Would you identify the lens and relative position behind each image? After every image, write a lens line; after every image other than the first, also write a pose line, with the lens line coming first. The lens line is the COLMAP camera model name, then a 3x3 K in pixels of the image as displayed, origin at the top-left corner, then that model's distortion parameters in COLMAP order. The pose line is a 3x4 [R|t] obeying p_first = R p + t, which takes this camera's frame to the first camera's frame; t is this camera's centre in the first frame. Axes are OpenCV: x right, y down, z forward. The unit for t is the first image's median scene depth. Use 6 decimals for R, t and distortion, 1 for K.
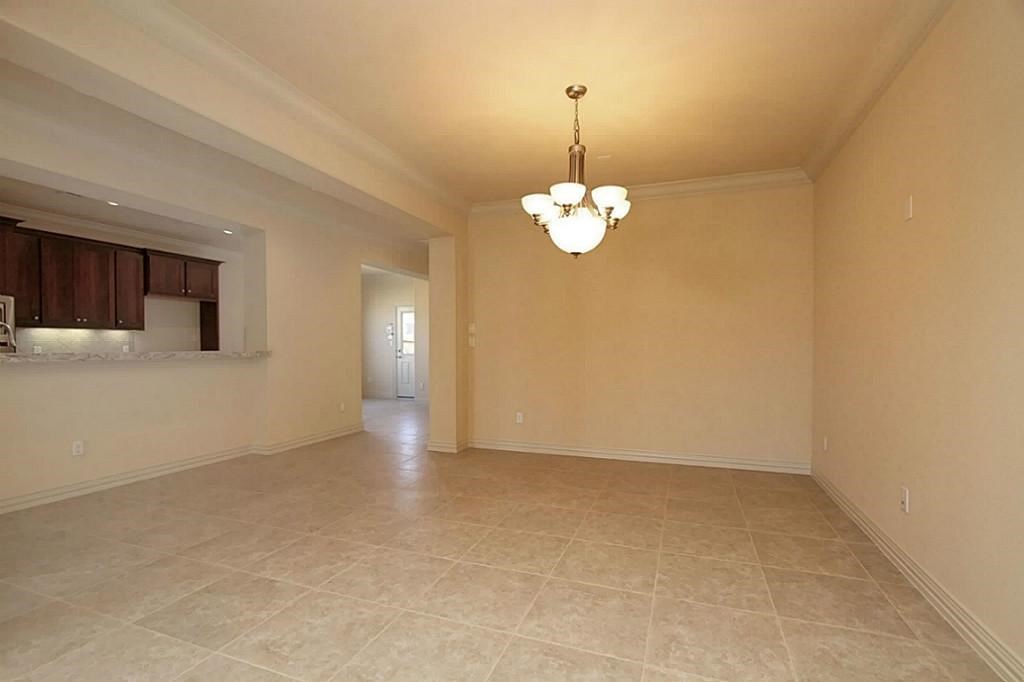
lens RADIAL K [[472.0, 0, 509.5], [0, 472.0, 355.5], [0, 0, 1]] dist [-0.009168, -0.000118]
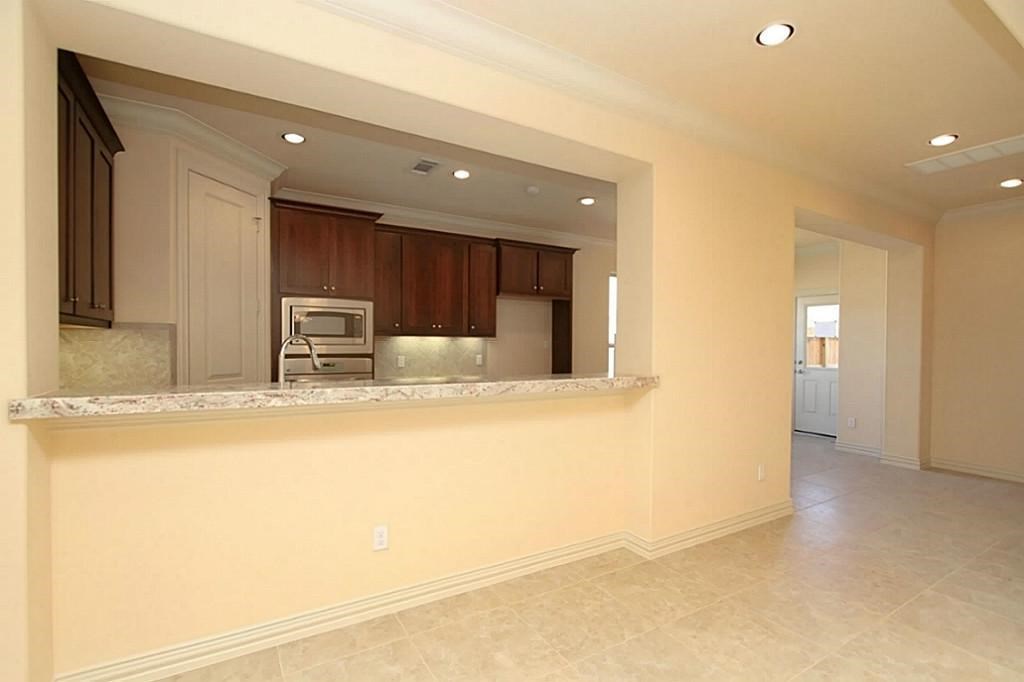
lens RADIAL K [[472.0, 0, 509.5], [0, 472.0, 355.5], [0, 0, 1]] dist [-0.009168, -0.000118]
pose [[0.784486, 0.020369, -0.619812, -0.240675], [-0.019982, 0.999772, 0.007566, -0.028582], [0.619825, 0.006450, 0.784713, 0.362034]]
